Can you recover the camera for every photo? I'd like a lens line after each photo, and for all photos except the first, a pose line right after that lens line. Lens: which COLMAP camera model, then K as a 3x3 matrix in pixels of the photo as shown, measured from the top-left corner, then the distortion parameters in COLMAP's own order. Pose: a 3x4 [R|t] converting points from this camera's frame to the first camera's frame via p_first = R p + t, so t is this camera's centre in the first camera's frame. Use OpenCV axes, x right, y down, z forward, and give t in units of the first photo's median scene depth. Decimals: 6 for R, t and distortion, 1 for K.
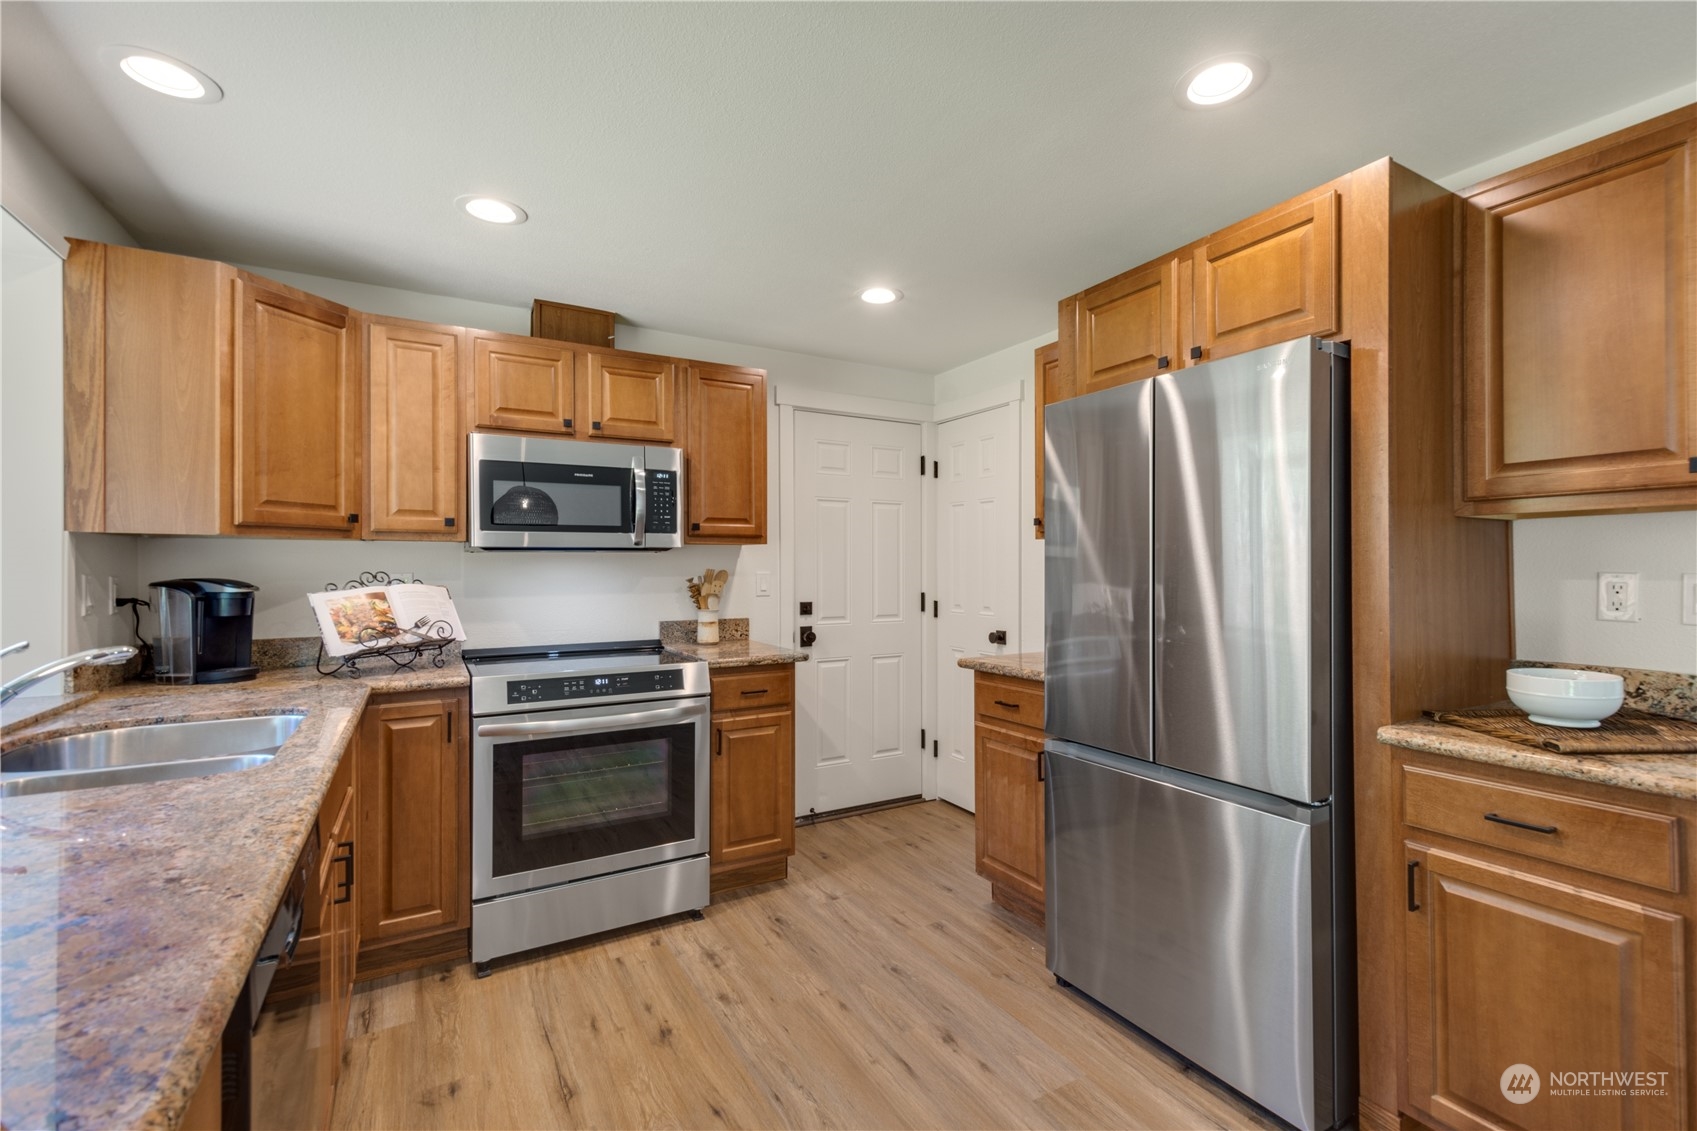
lens RADIAL K [[760.9, 0, 862.4], [0, 760.9, 567.9], [0, 0, 1]] dist [0.020888, -0.004809]
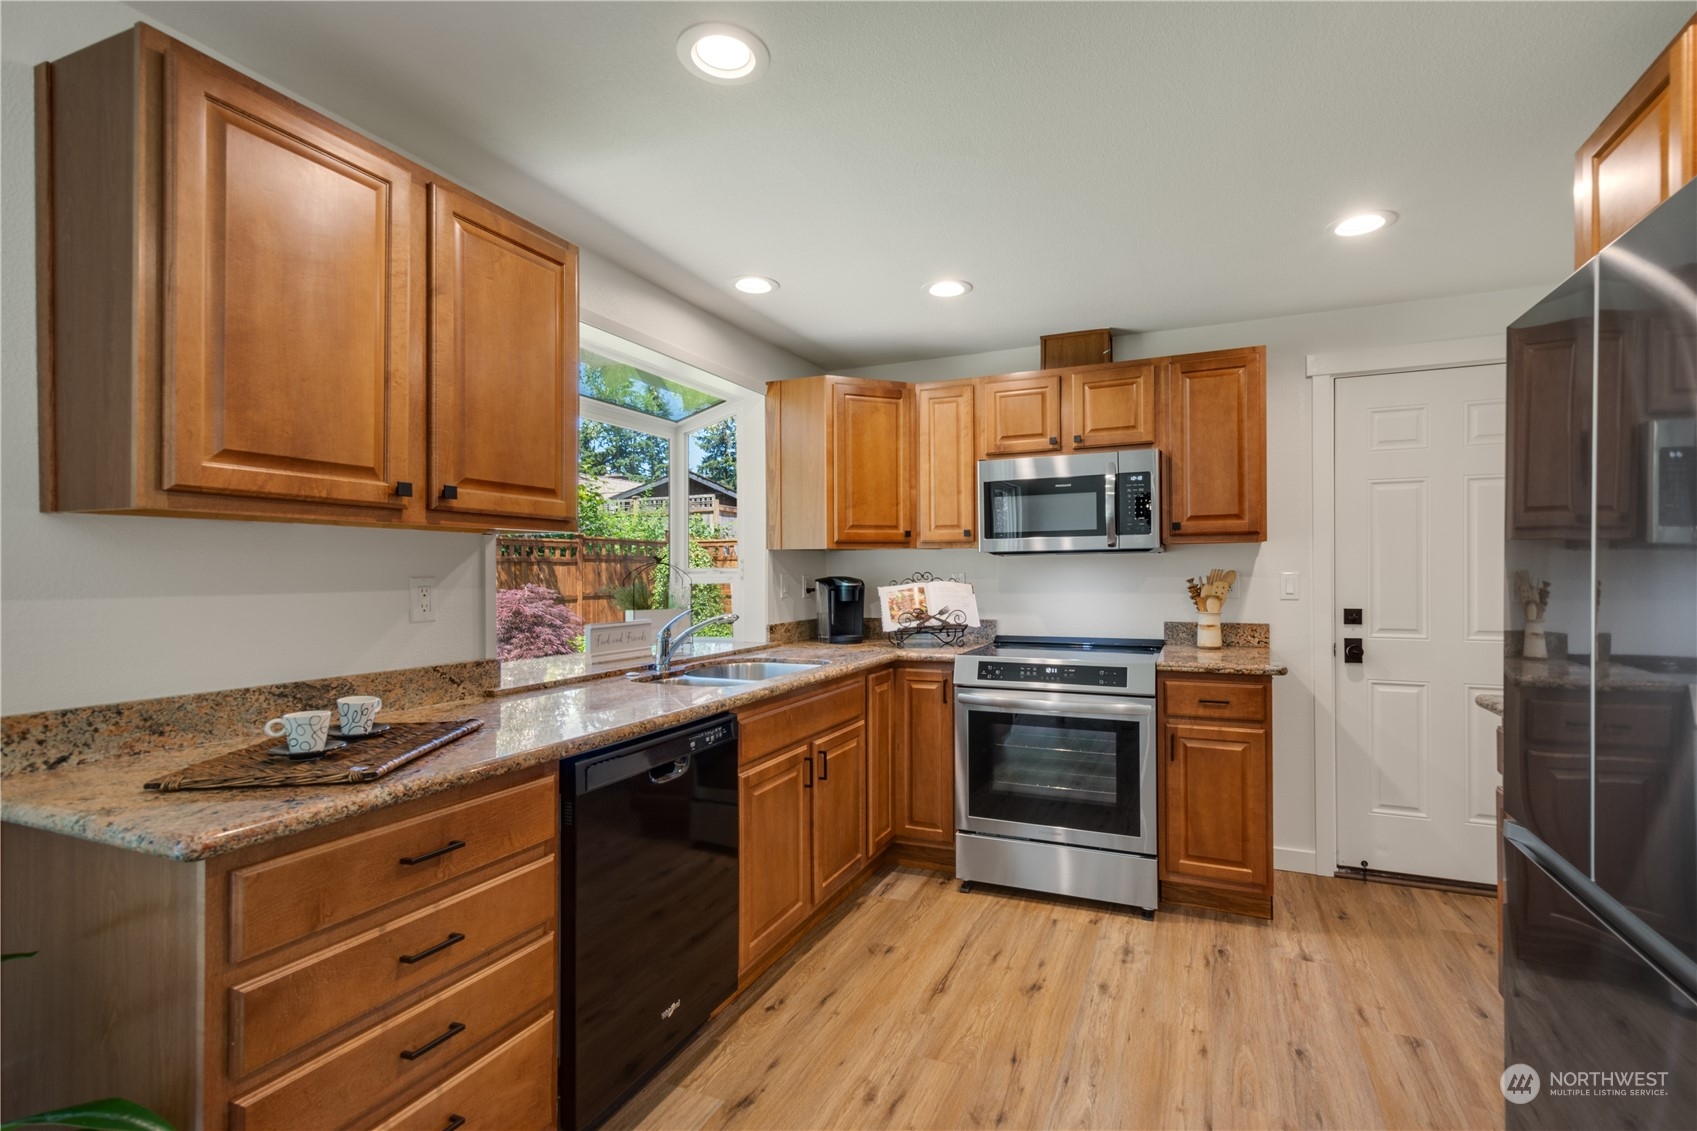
lens RADIAL K [[760.9, 0, 874.8], [0, 760.9, 572.6], [0, 0, 1]] dist [0.020888, -0.004809]
pose [[0.598445, 0.000291, -0.801164, 0.390026], [0.004771, 0.999981, 0.003927, -0.000009], [0.801150, -0.006172, 0.598432, 0.122026]]
